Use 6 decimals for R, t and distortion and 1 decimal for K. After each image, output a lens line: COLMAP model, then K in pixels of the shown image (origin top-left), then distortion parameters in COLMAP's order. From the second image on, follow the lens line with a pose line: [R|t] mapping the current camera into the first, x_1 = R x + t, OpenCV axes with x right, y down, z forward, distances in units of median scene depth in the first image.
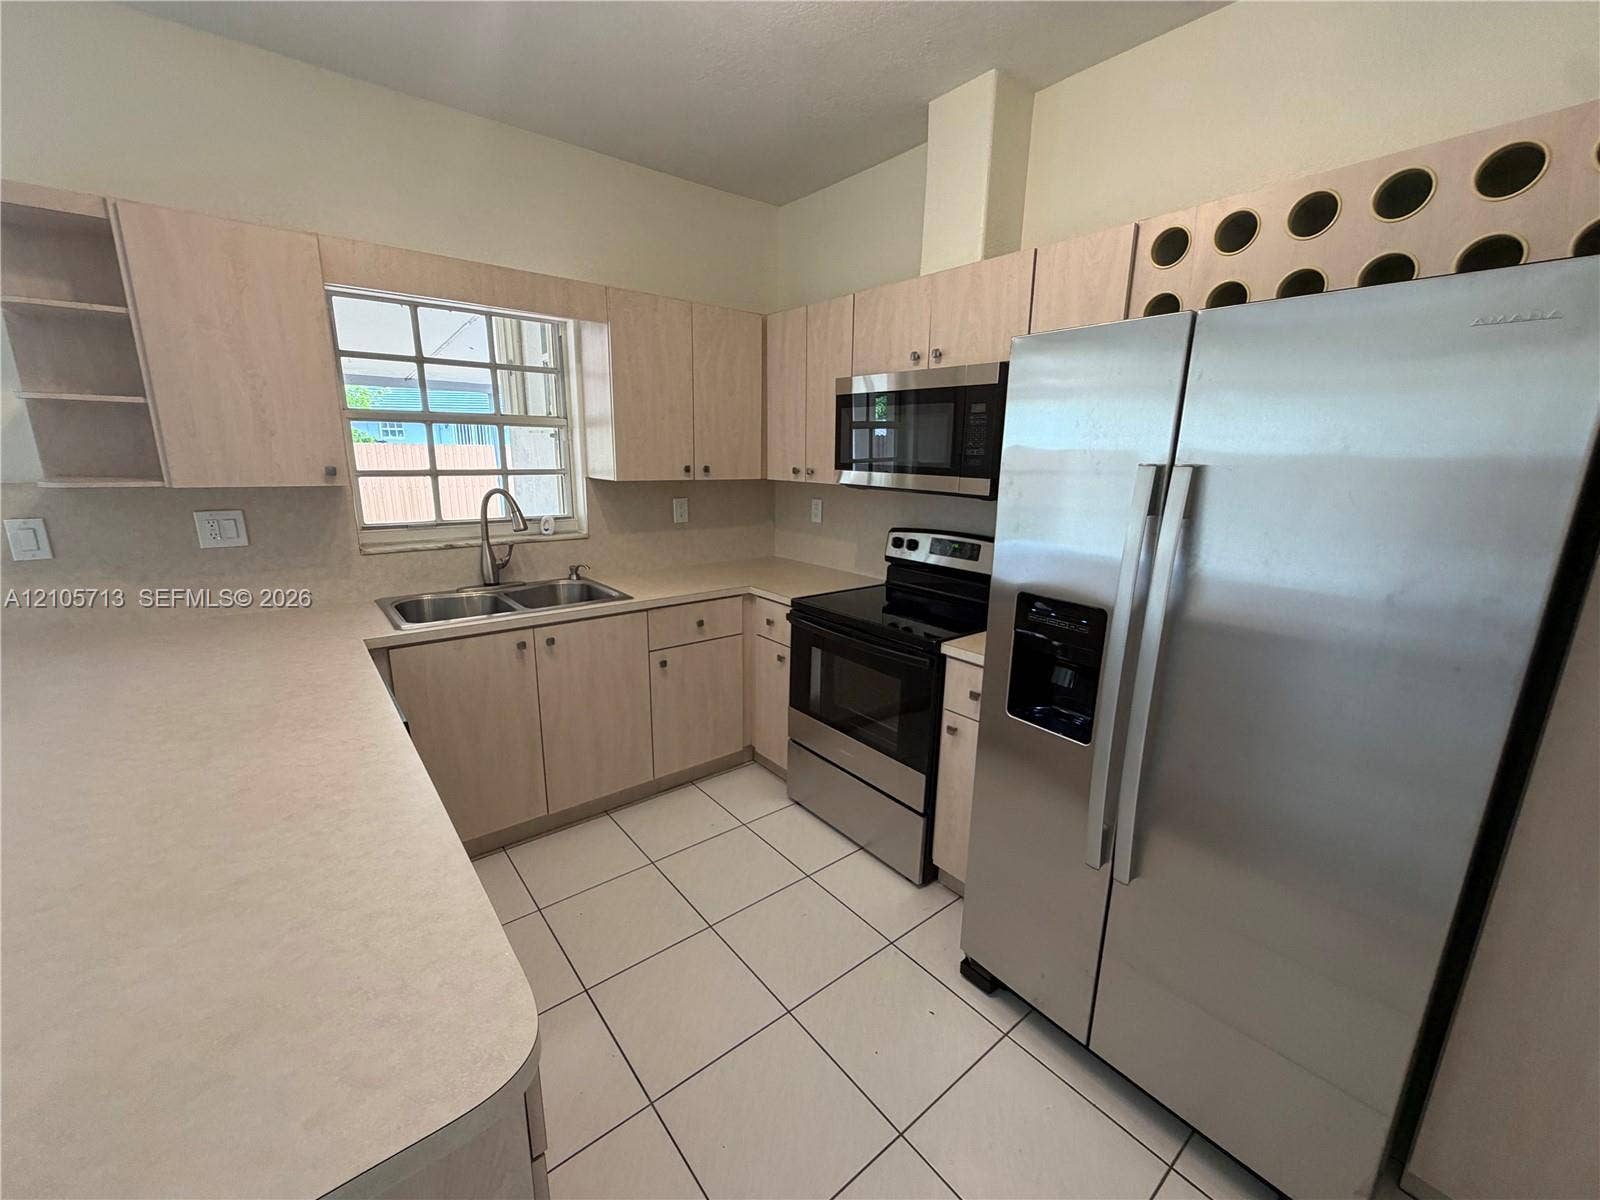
lens RADIAL K [[639.5, 0, 793.1], [0, 639.5, 599.8], [0, 0, 1]] dist [0.002832, -0.000944]
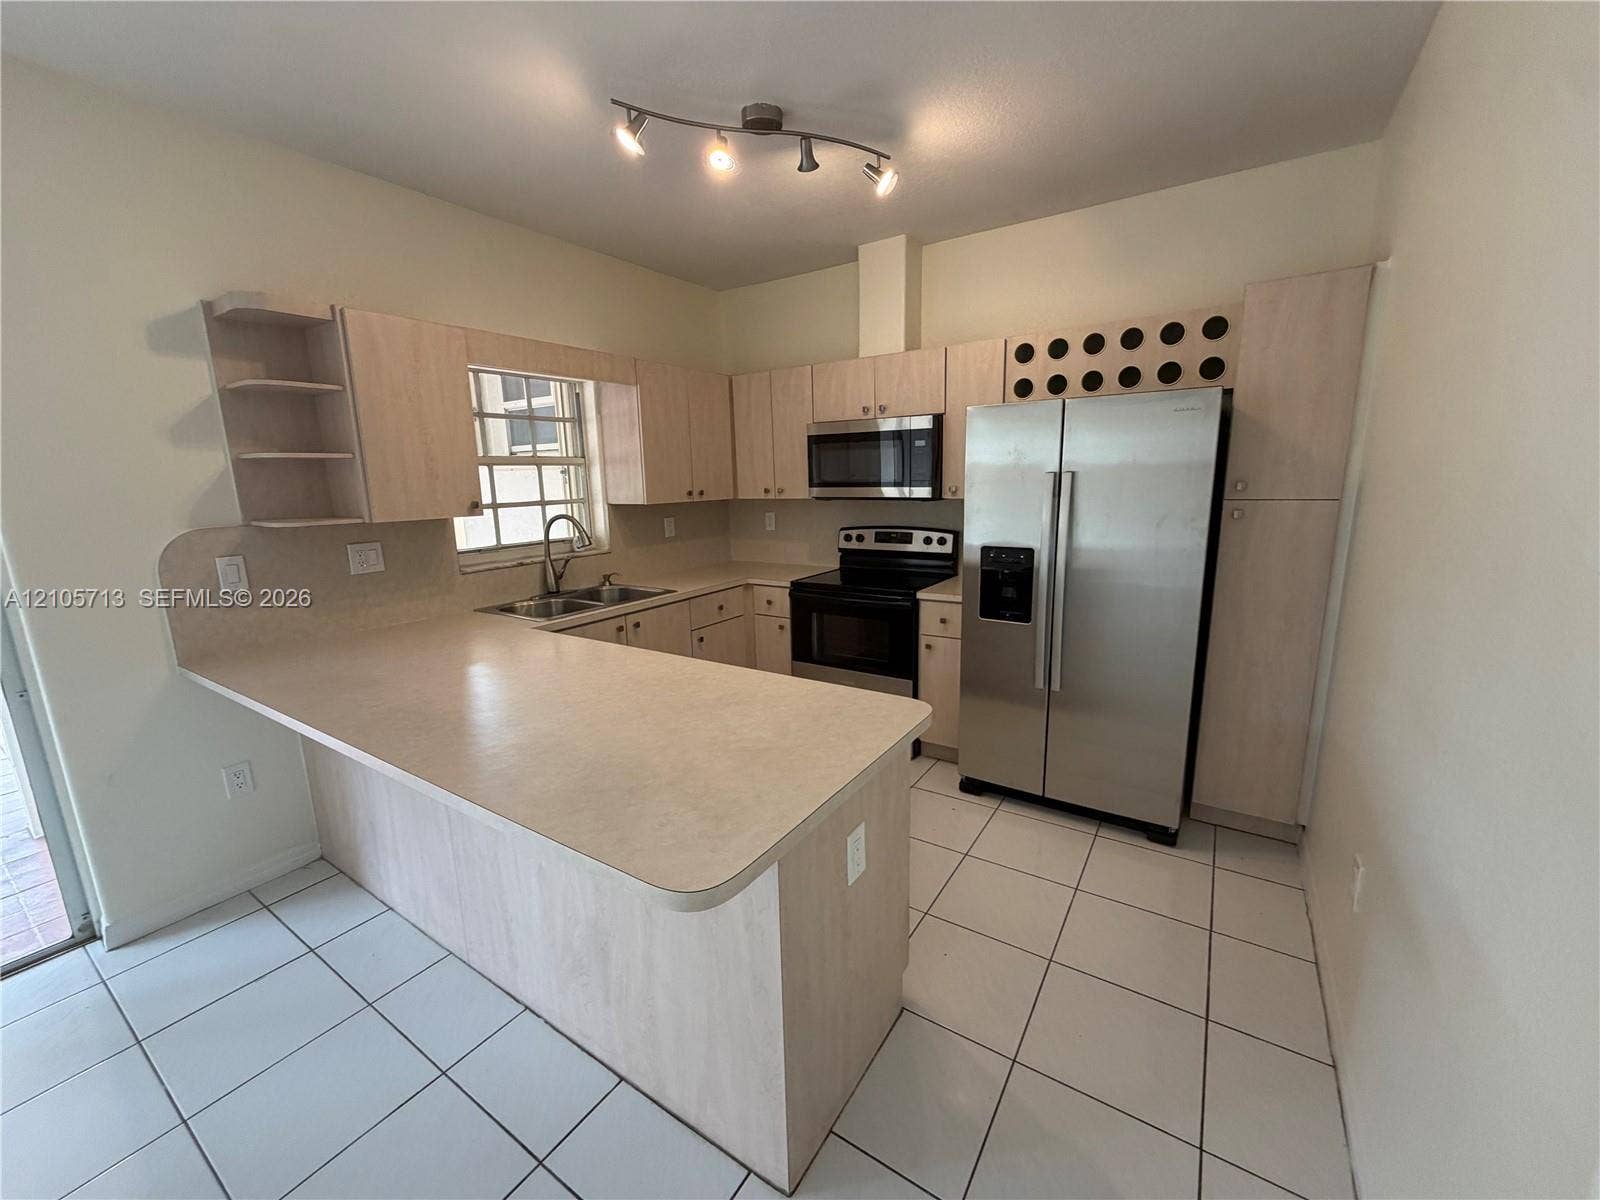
lens RADIAL K [[639.5, 0, 792.7], [0, 639.5, 598.2], [0, 0, 1]] dist [0.002832, -0.000944]
pose [[0.953174, -0.096780, 0.286520, -0.436738], [0.108438, 0.993787, -0.025064, 0.076803], [-0.282314, 0.054960, 0.957746, -0.356420]]
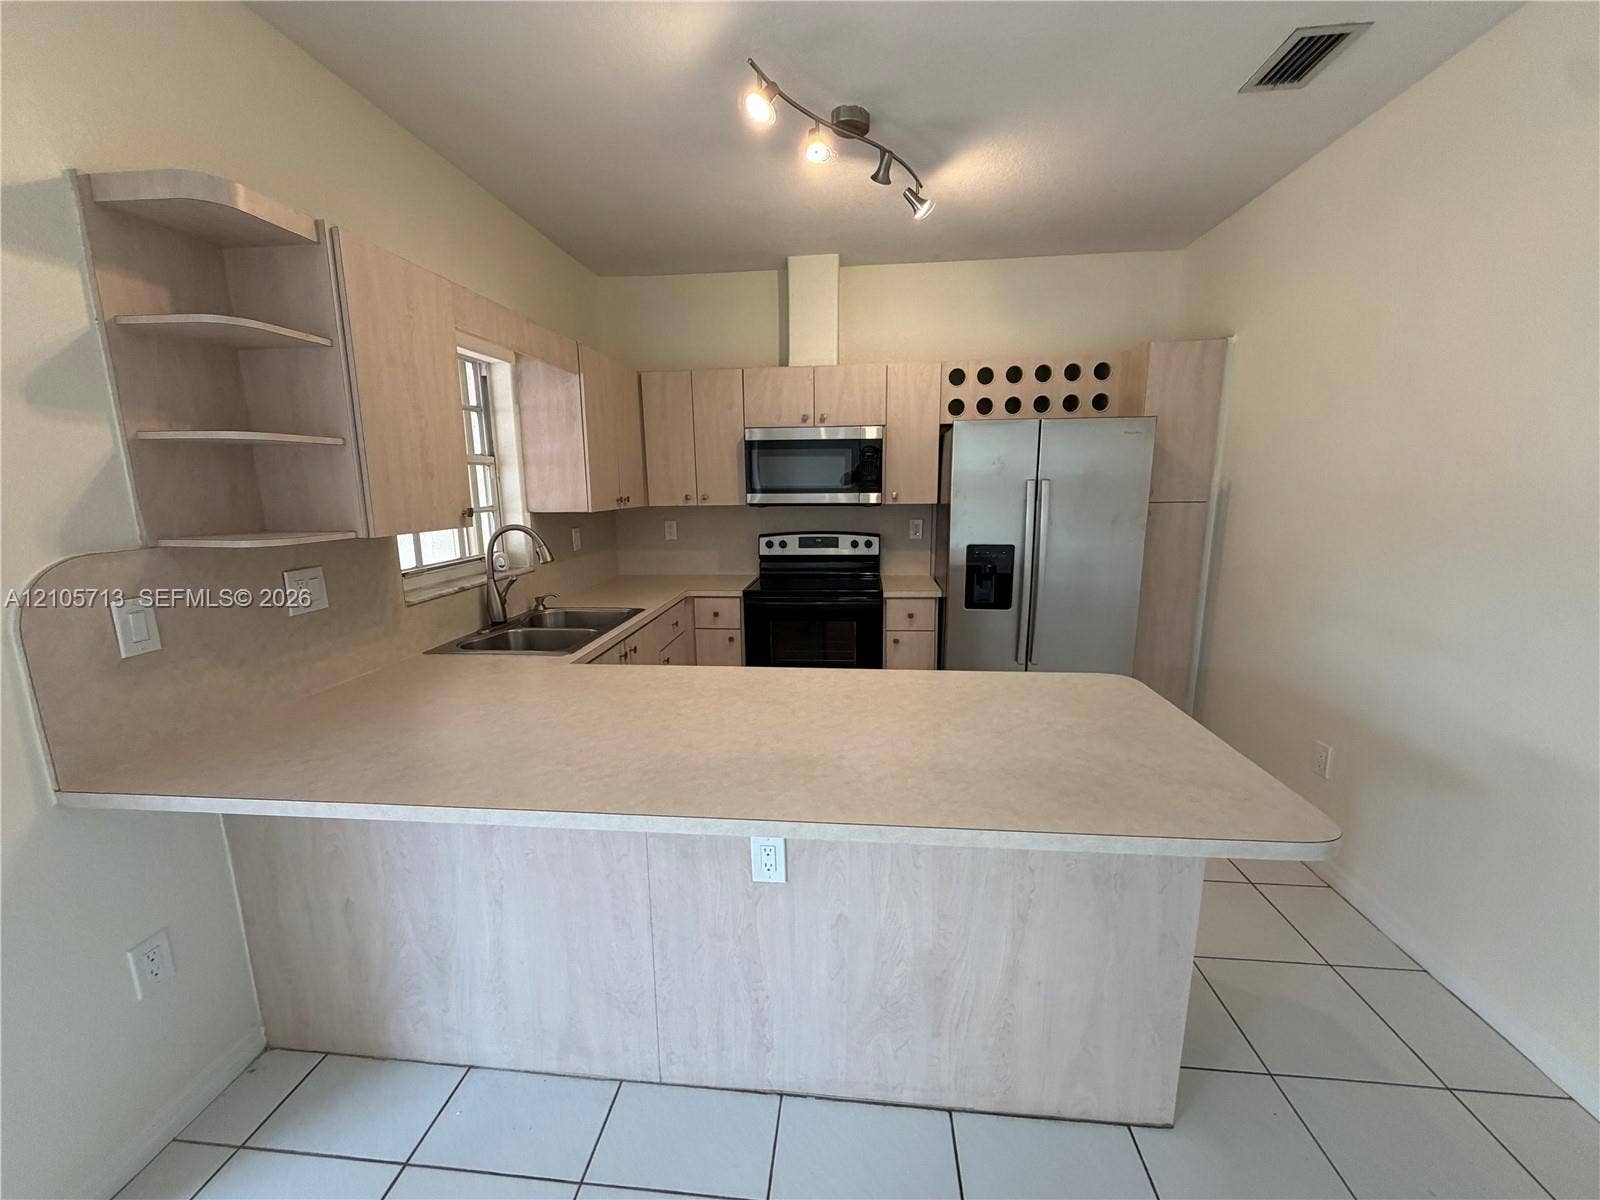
lens RADIAL K [[639.5, 0, 794.5], [0, 639.5, 599.1], [0, 0, 1]] dist [0.002832, -0.000944]
pose [[0.703069, -0.155444, 0.693925, -0.941273], [0.186133, 0.982023, 0.031394, -0.006574], [-0.686330, 0.107091, 0.719363, -0.035980]]
